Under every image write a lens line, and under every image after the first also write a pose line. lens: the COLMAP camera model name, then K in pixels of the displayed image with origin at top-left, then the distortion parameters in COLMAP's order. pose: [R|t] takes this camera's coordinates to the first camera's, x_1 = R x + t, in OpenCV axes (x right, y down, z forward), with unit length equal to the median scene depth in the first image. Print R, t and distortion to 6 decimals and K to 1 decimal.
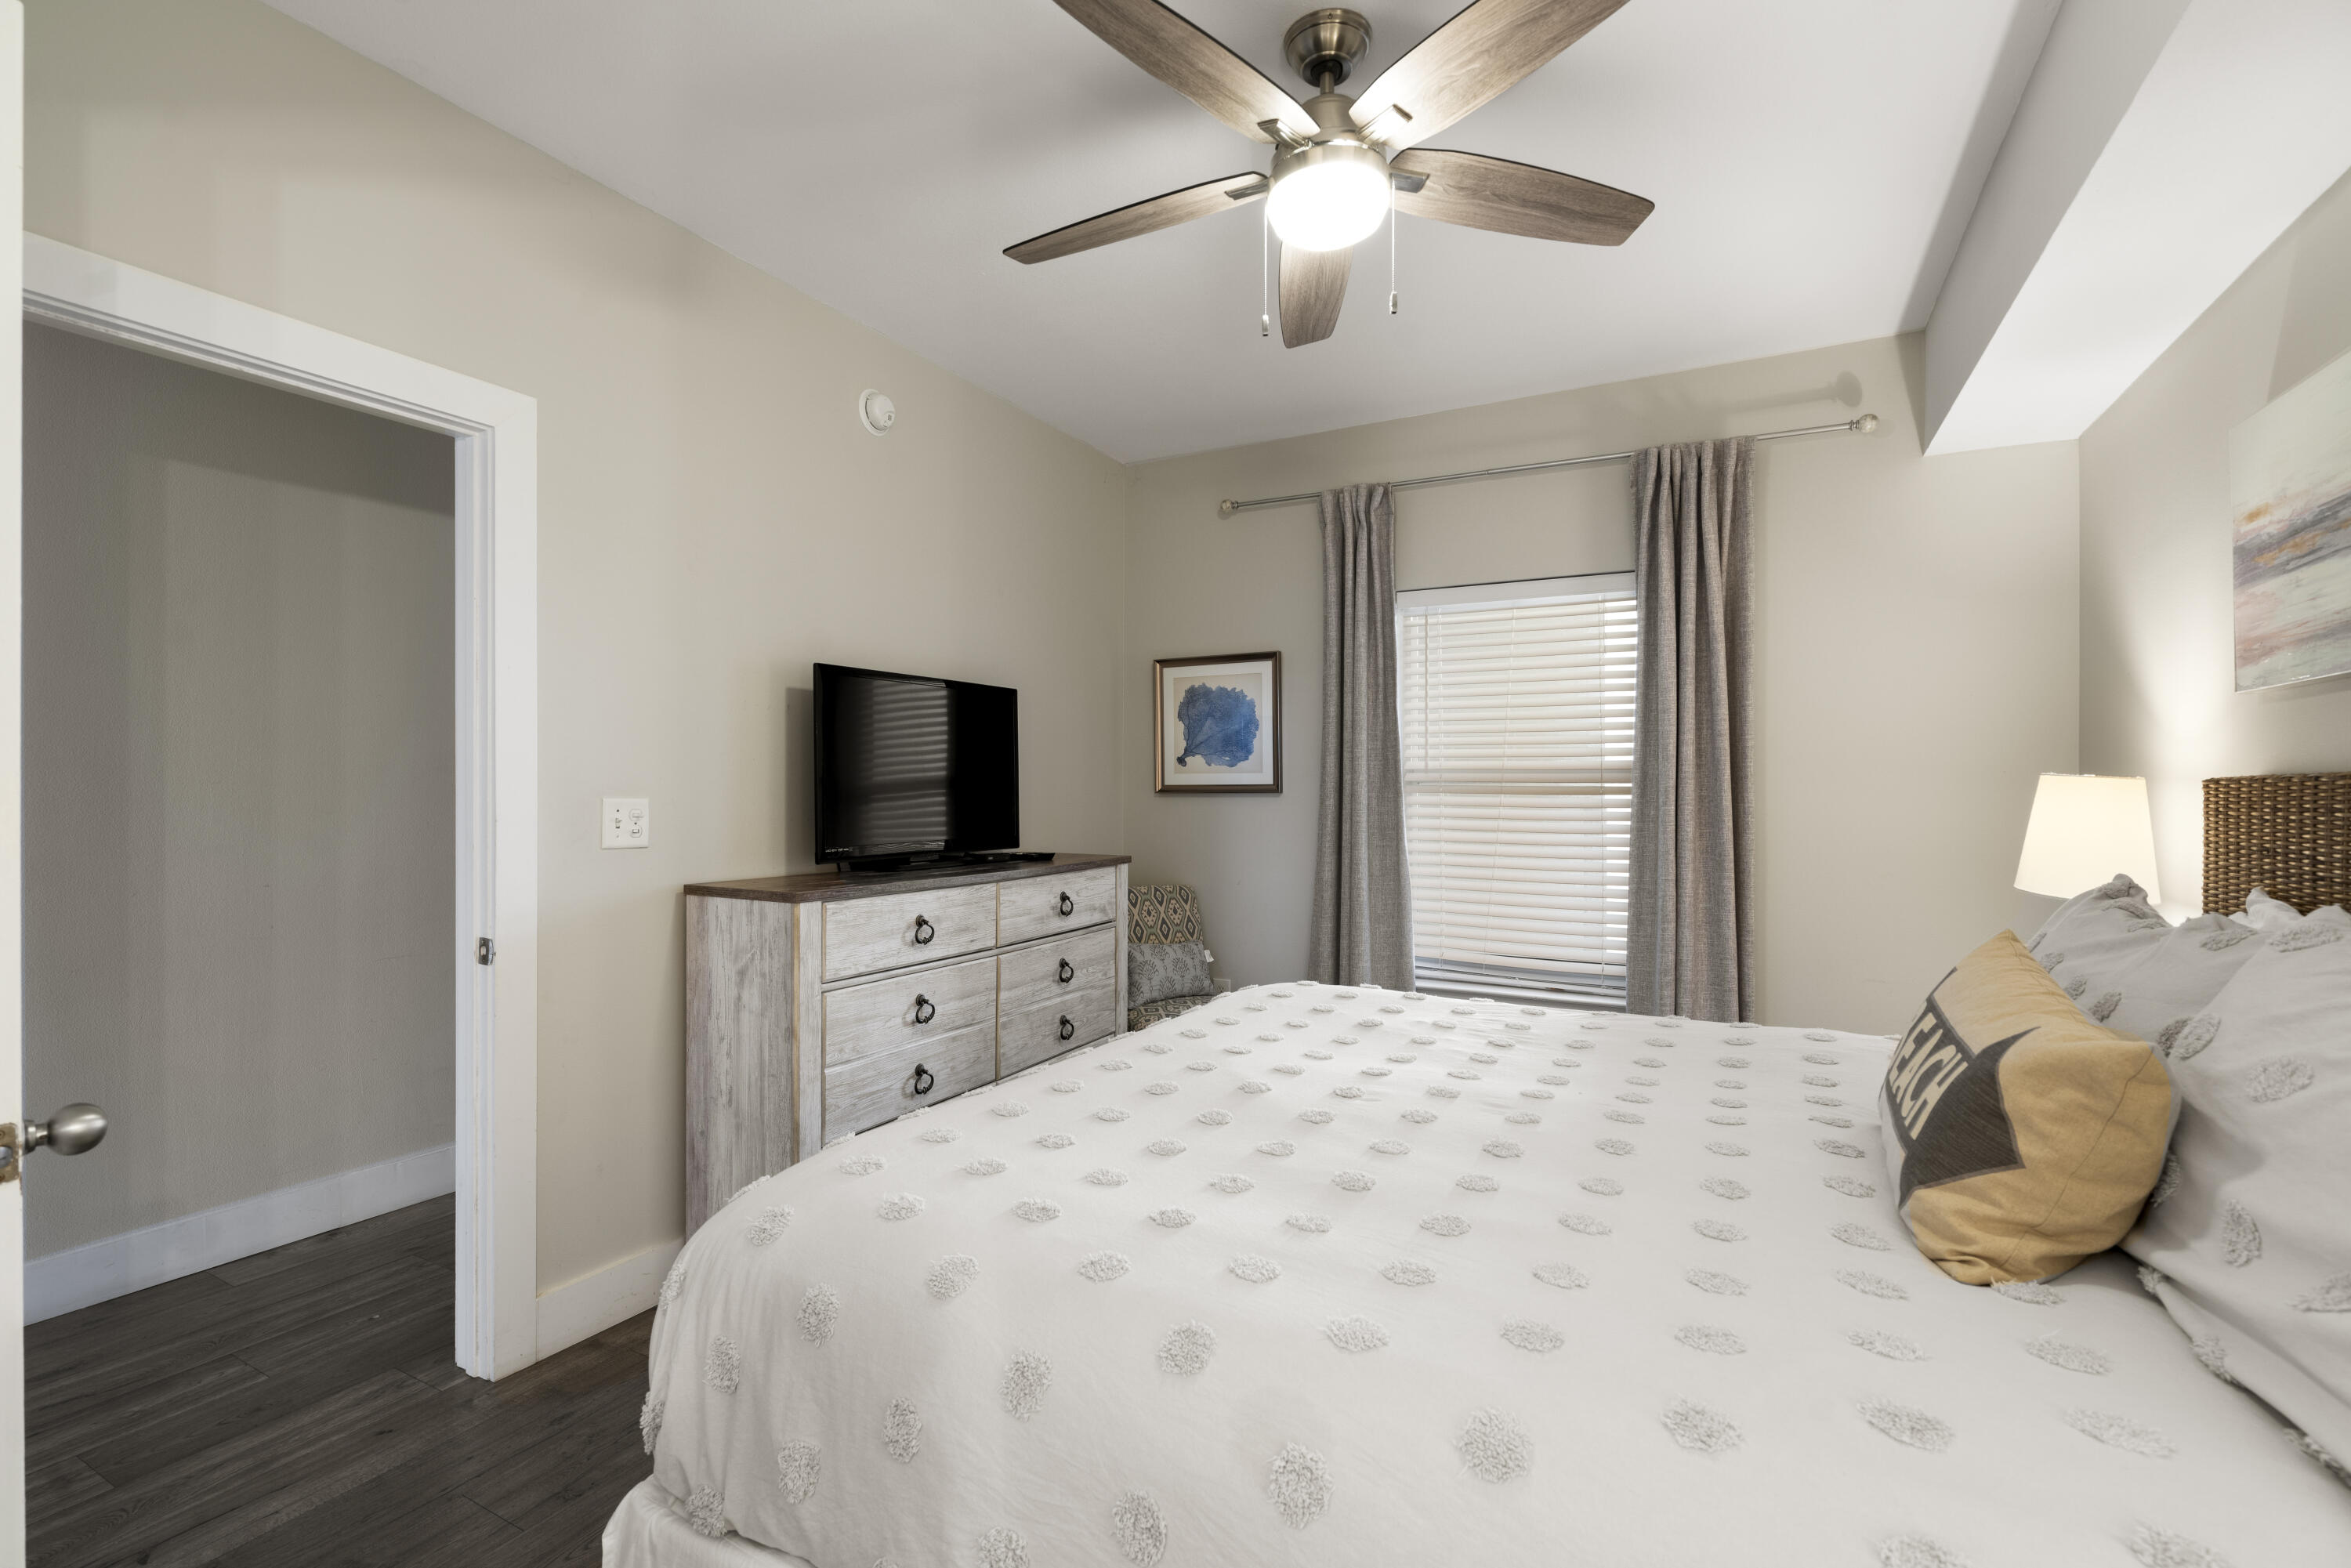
lens RADIAL K [[1038.7, 0, 1175.5], [0, 1038.7, 784.0], [0, 0, 1]] dist [-0.017659, -0.000316]
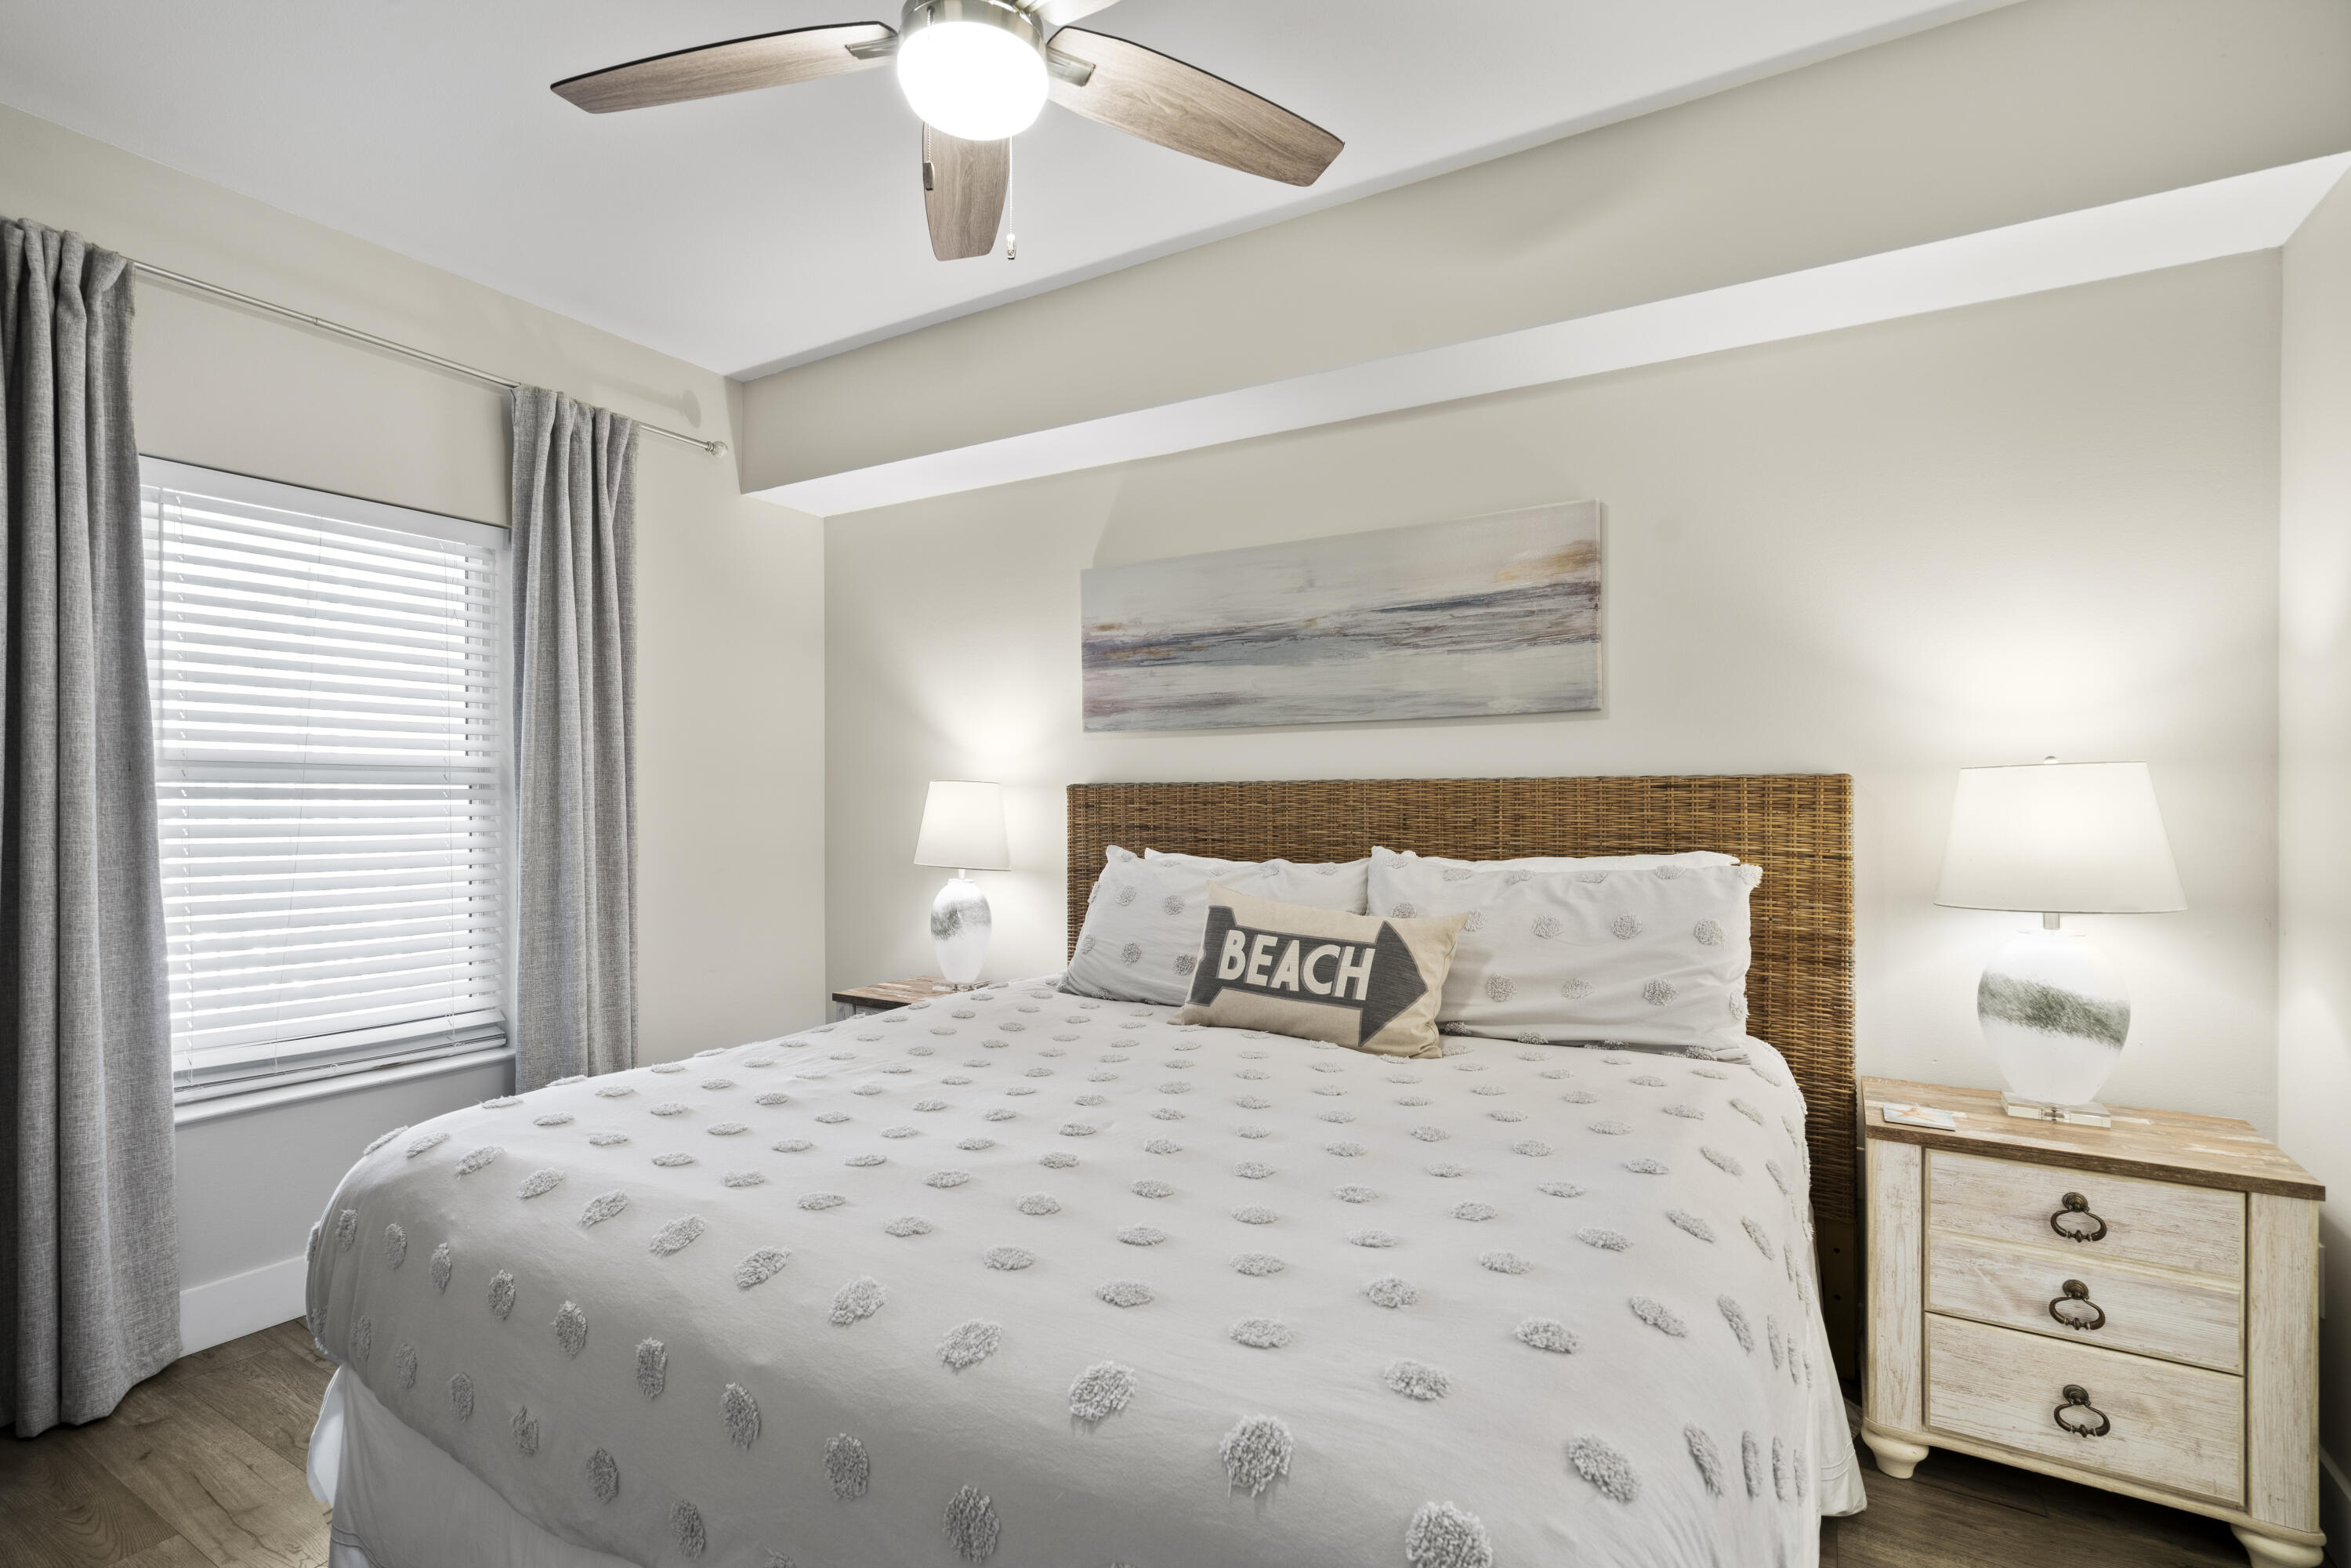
lens RADIAL K [[1124.3, 0, 1104.2], [0, 1124.3, 786.9], [0, 0, 1]] dist [-0.000375, 0.000236]
pose [[0.071411, 0.005469, 0.997432, -0.771275], [-0.005295, 0.999973, -0.005104, 0.005976], [-0.997433, -0.004917, 0.071438, 0.870048]]
